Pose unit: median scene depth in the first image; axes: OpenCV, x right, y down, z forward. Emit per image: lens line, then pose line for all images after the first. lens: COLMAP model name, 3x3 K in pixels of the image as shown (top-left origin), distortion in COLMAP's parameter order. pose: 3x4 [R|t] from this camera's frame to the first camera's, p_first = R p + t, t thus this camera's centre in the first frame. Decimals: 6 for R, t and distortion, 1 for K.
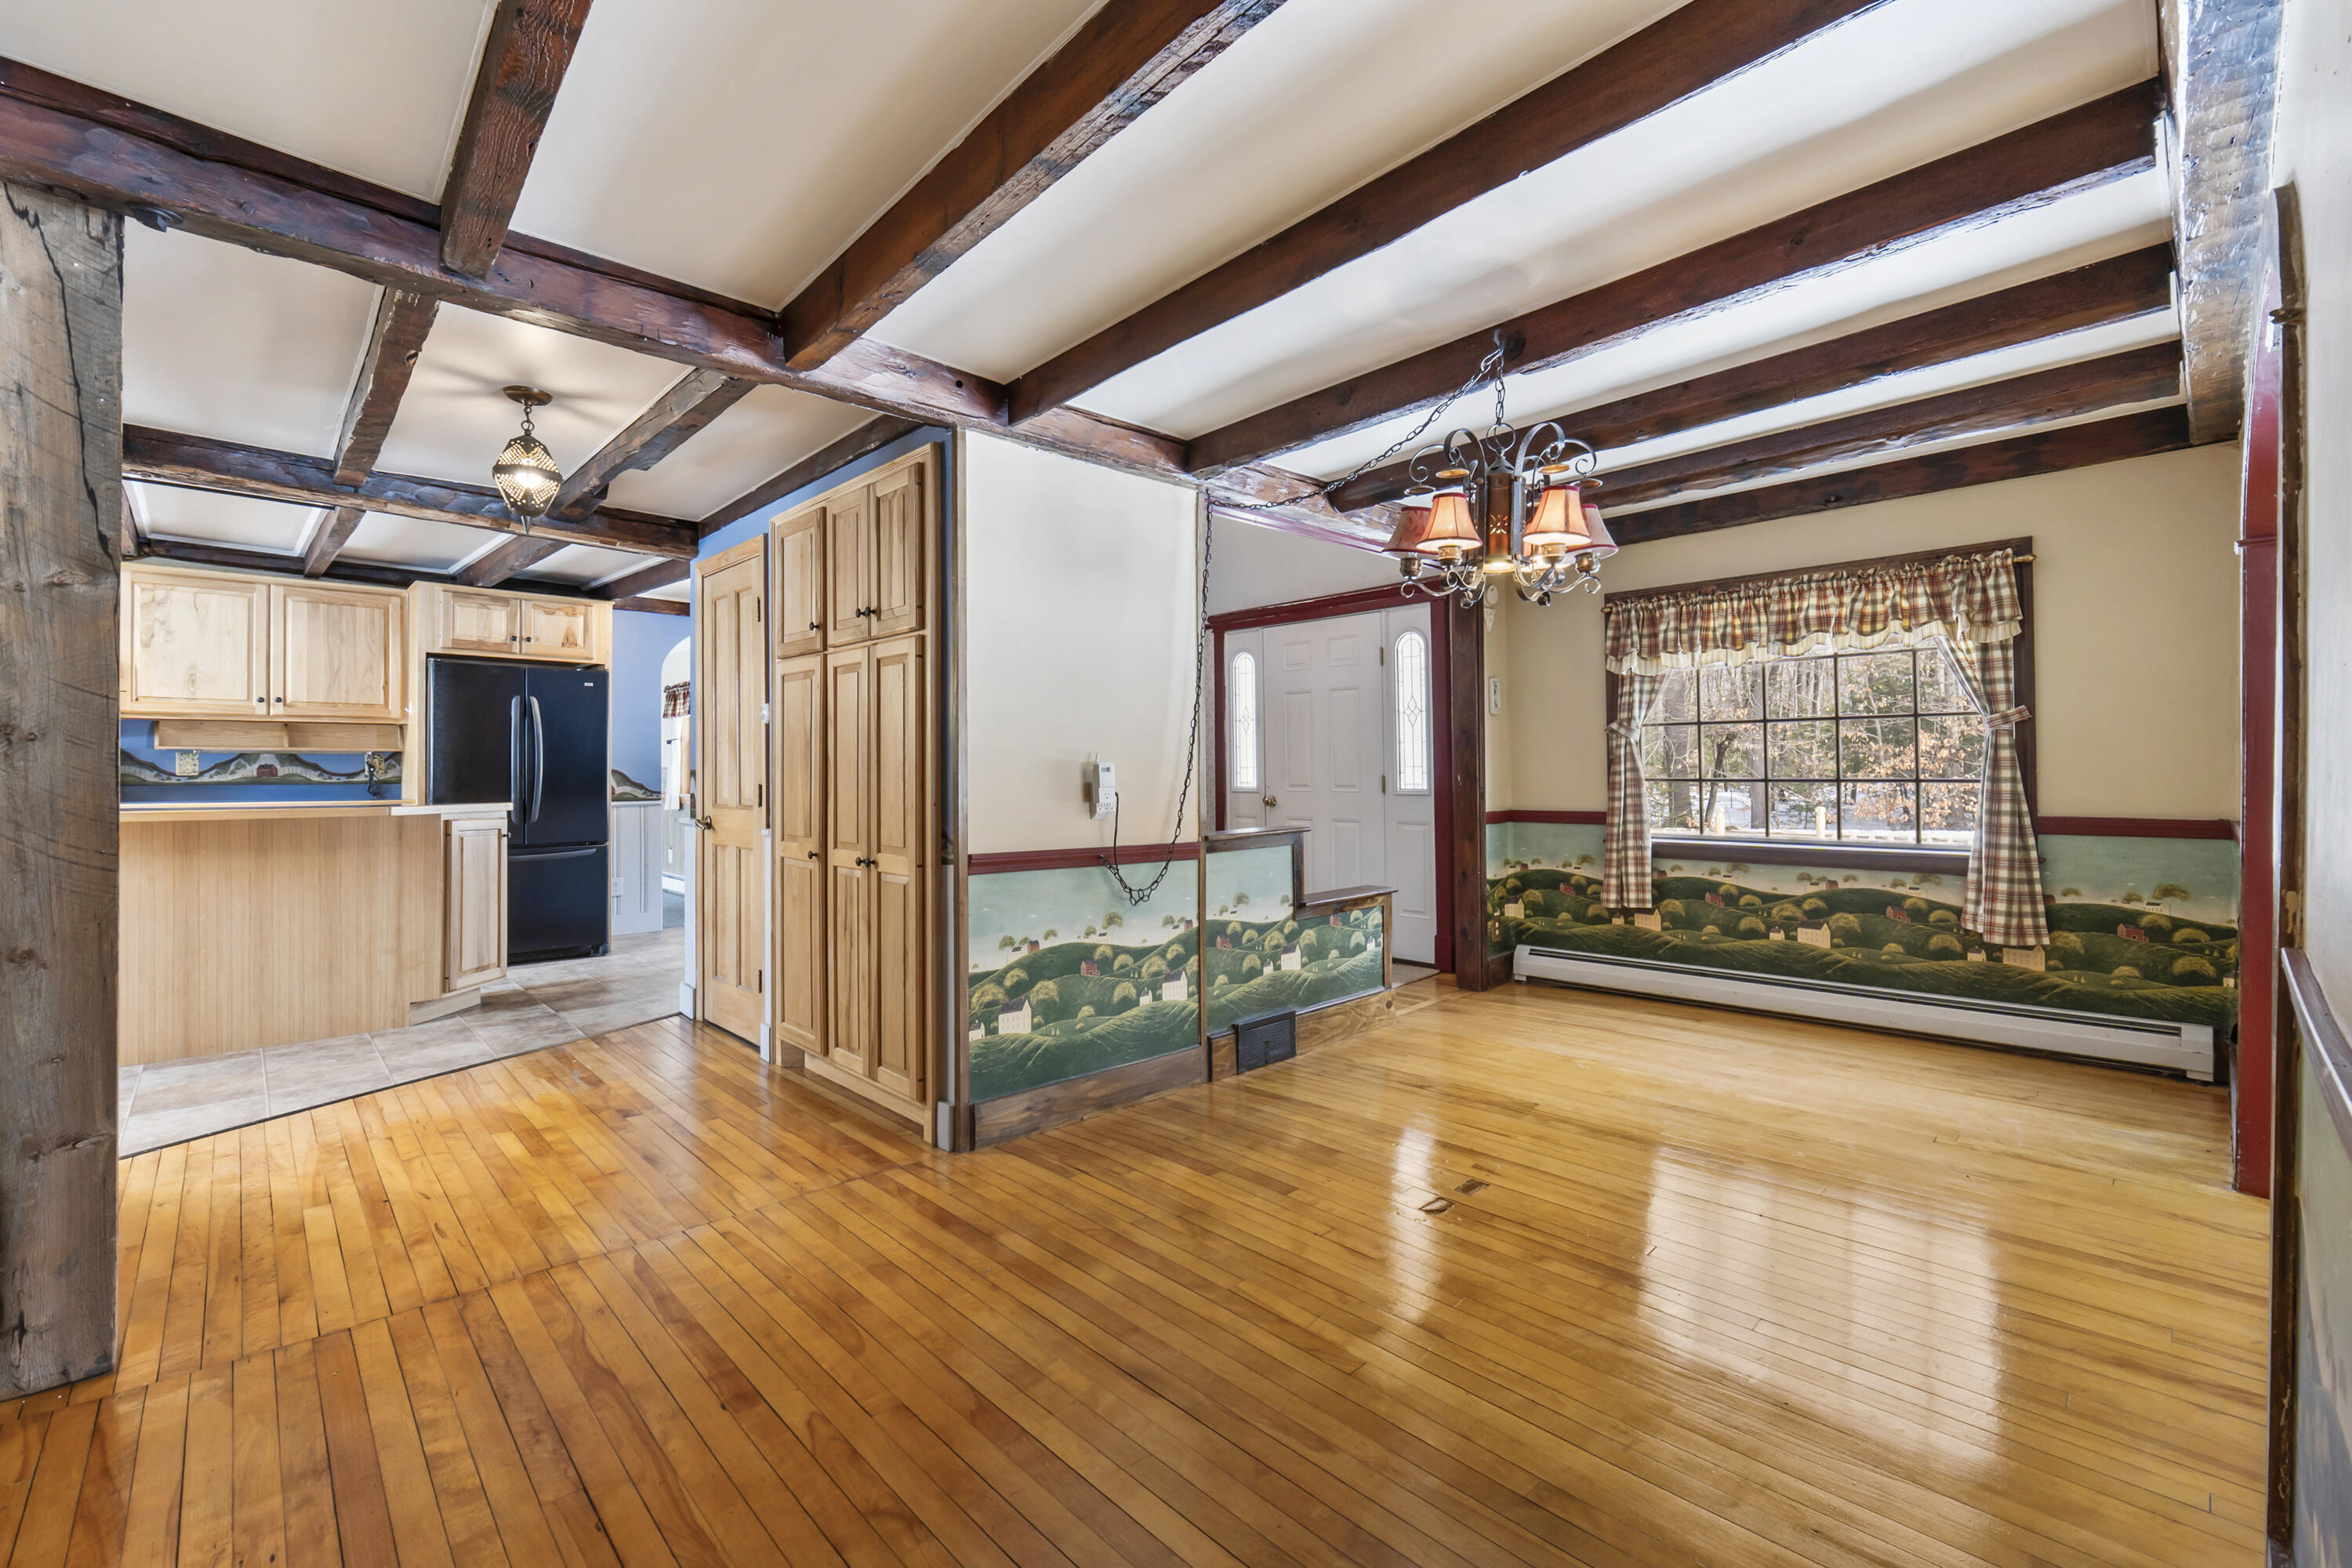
lens RADIAL K [[999.0, 0, 1182.3], [0, 999.0, 769.5], [0, 0, 1]] dist [-0.011643, 0.000672]
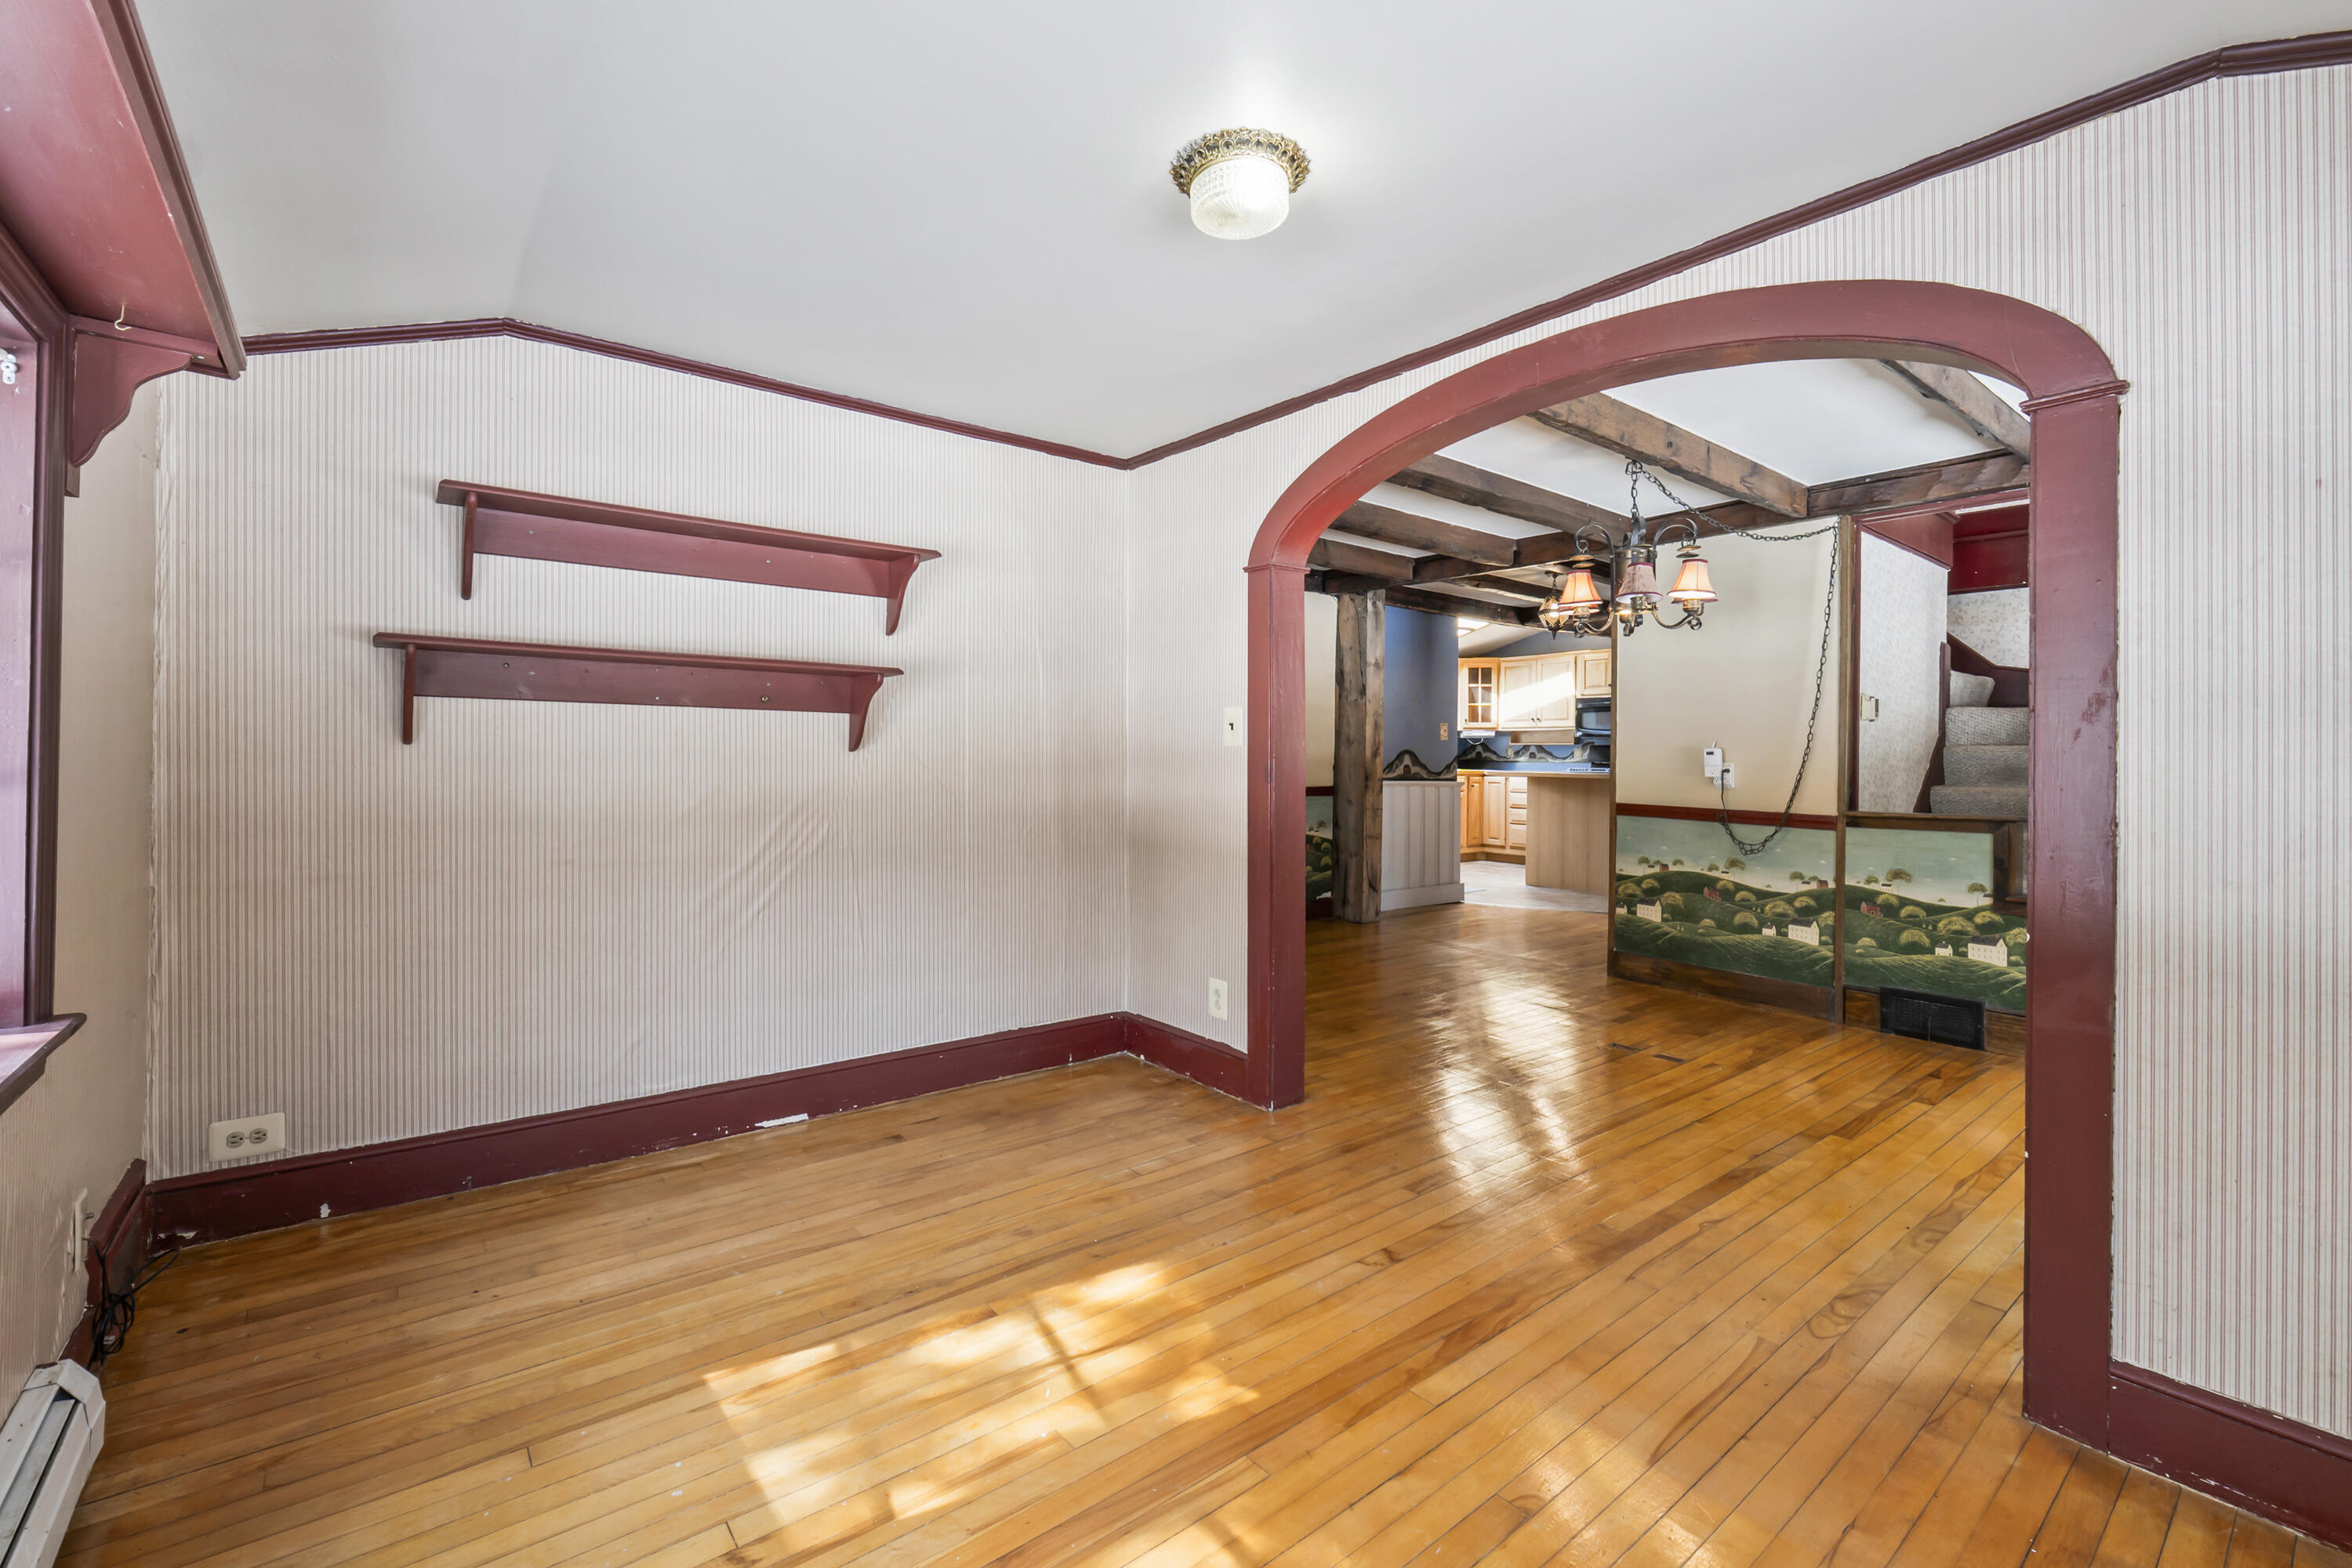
lens RADIAL K [[999.0, 0, 1159.3], [0, 999.0, 755.3], [0, 0, 1]] dist [-0.011643, 0.000672]
pose [[-0.104475, 0.004767, -0.994516, 0.938862], [-0.007588, 0.999956, 0.005590, -0.000303], [0.994499, 0.008130, -0.104434, 0.241077]]
